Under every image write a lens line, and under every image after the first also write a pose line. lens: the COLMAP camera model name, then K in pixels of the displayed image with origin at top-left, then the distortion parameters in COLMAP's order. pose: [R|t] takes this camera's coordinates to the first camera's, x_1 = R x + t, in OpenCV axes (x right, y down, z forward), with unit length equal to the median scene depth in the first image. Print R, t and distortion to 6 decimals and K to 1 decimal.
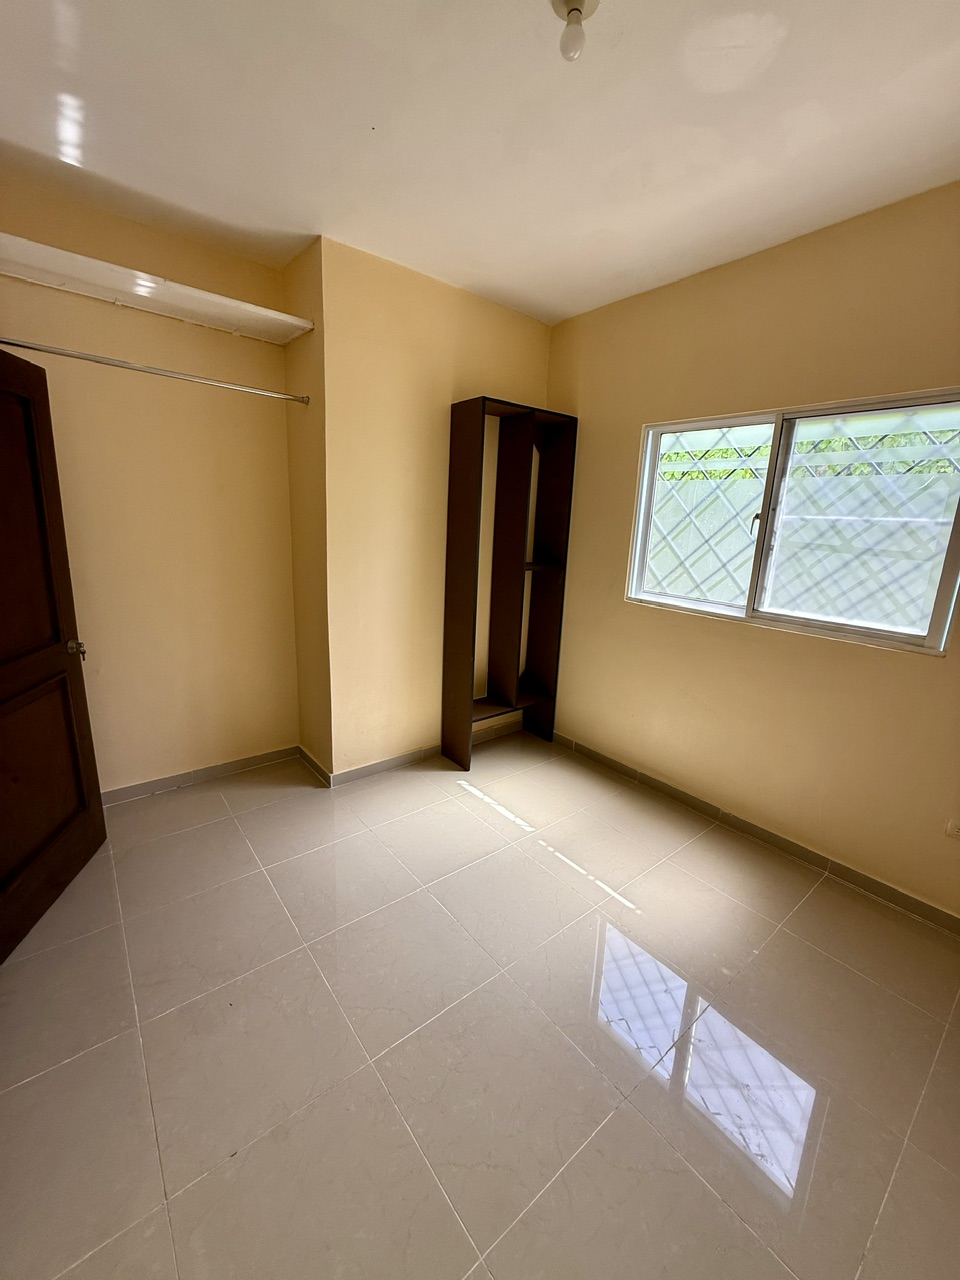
lens RADIAL K [[507.4, 0, 486.9], [0, 507.4, 635.8], [0, 0, 1]] dist [0.001100, 0.000339]
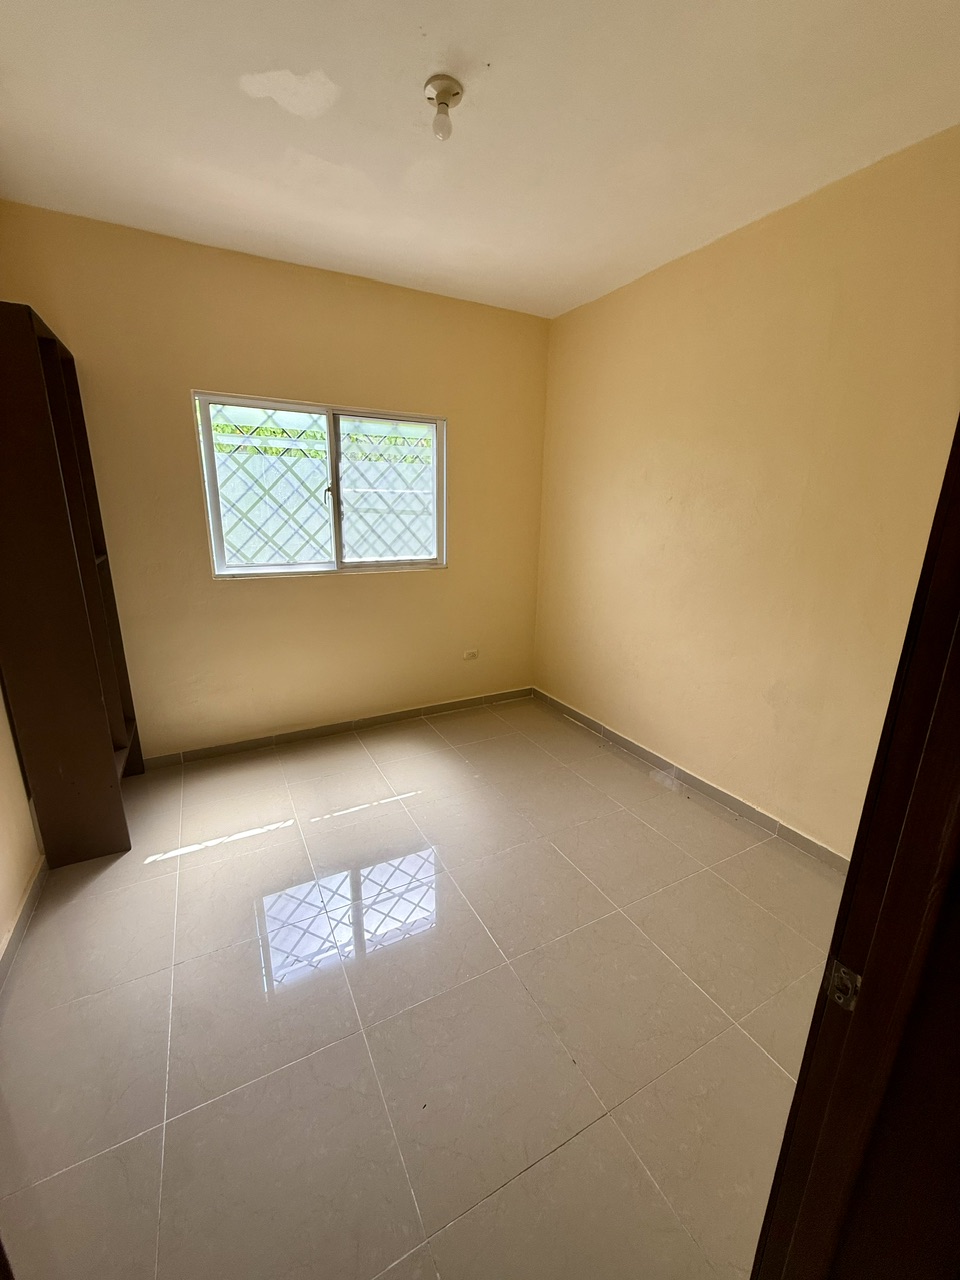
lens RADIAL K [[507.4, 0, 478.1], [0, 507.4, 630.9], [0, 0, 1]] dist [0.001100, 0.000339]
pose [[0.198851, -0.275736, 0.940440, -0.666825], [0.215658, 0.948394, 0.232468, -0.111451], [-0.956007, 0.156587, 0.248054, 0.377679]]
